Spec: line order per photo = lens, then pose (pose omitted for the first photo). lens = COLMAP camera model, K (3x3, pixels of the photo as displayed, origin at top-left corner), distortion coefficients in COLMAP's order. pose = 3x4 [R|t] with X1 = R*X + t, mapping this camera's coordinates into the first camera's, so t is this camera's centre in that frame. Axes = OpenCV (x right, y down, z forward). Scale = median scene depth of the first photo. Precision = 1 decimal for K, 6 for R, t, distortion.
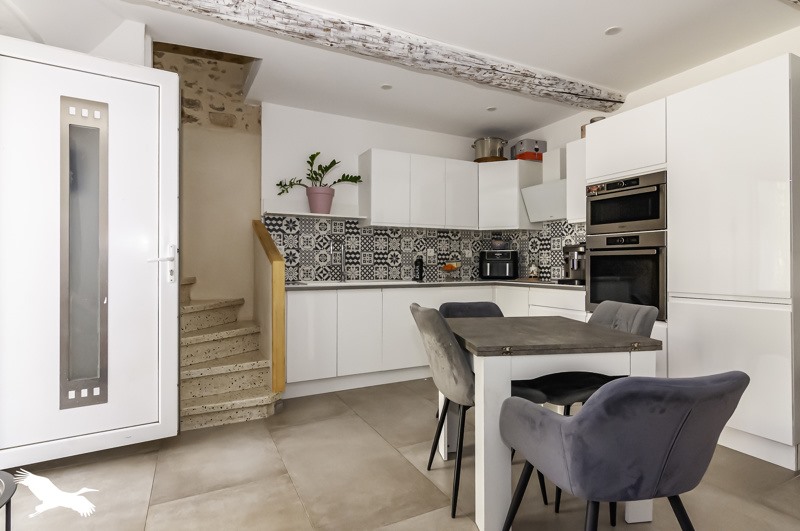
lens RADIAL K [[401.6, 0, 400.0], [0, 401.6, 265.5], [0, 0, 1]] dist [0.000077, 0.000114]
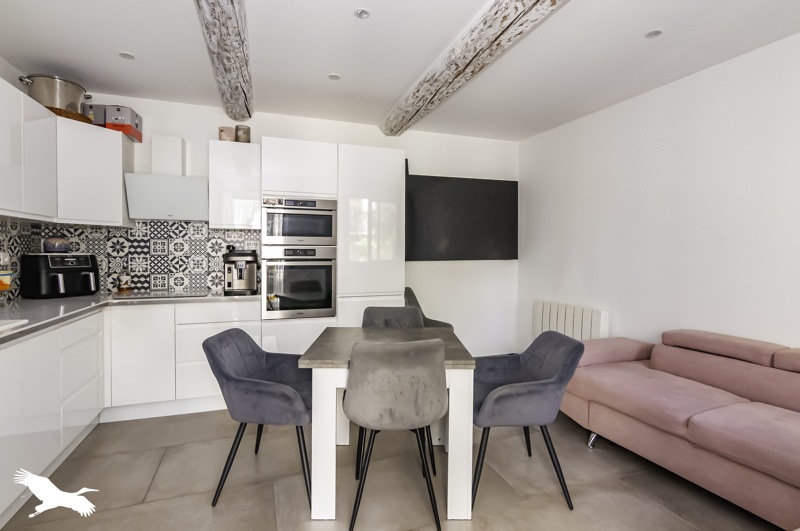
lens RADIAL K [[401.6, 0, 400.0], [0, 401.6, 265.5], [0, 0, 1]] dist [0.000077, 0.000114]
pose [[0.118014, -0.030701, 0.992537, -0.396612], [0.000252, 0.999523, 0.030887, -0.043051], [-0.993012, -0.003395, 0.117966, 0.419212]]
